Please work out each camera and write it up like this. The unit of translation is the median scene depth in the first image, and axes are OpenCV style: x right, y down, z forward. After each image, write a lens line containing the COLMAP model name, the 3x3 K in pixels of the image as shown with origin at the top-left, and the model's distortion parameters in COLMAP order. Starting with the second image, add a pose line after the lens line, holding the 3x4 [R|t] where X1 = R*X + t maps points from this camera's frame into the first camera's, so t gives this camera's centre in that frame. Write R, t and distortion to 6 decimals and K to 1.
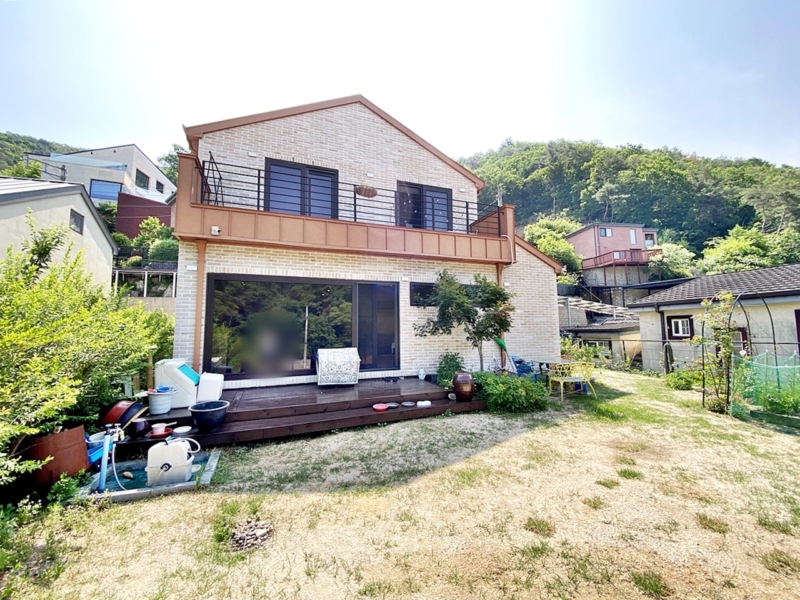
lens RADIAL K [[317.0, 0, 424.5], [0, 317.0, 301.2], [0, 0, 1]] dist [0.001812, -0.010984]
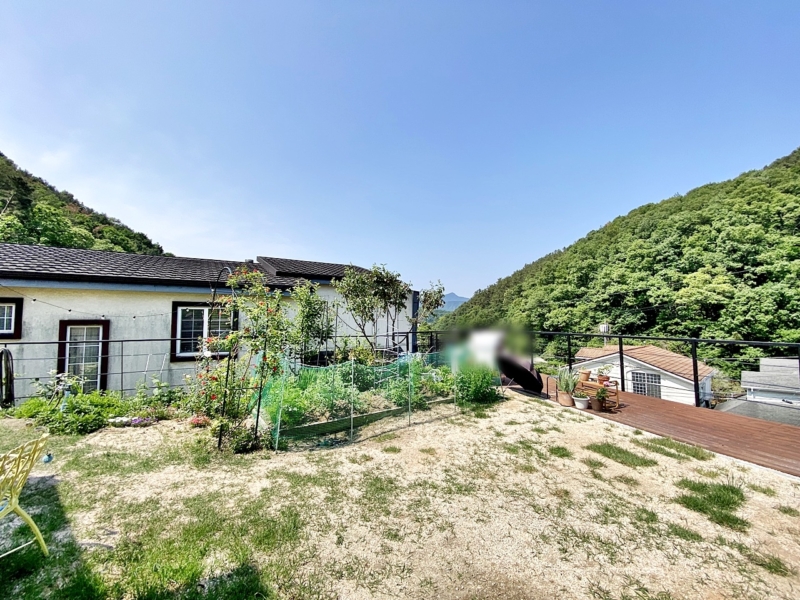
lens RADIAL K [[317.0, 0, 424.5], [0, 317.0, 301.2], [0, 0, 1]] dist [0.001812, -0.010984]
pose [[-0.227831, 0.073404, 0.970930, 0.165672], [-0.097863, 0.990379, -0.097839, 0.065101], [-0.968770, -0.117309, -0.218456, 0.688386]]
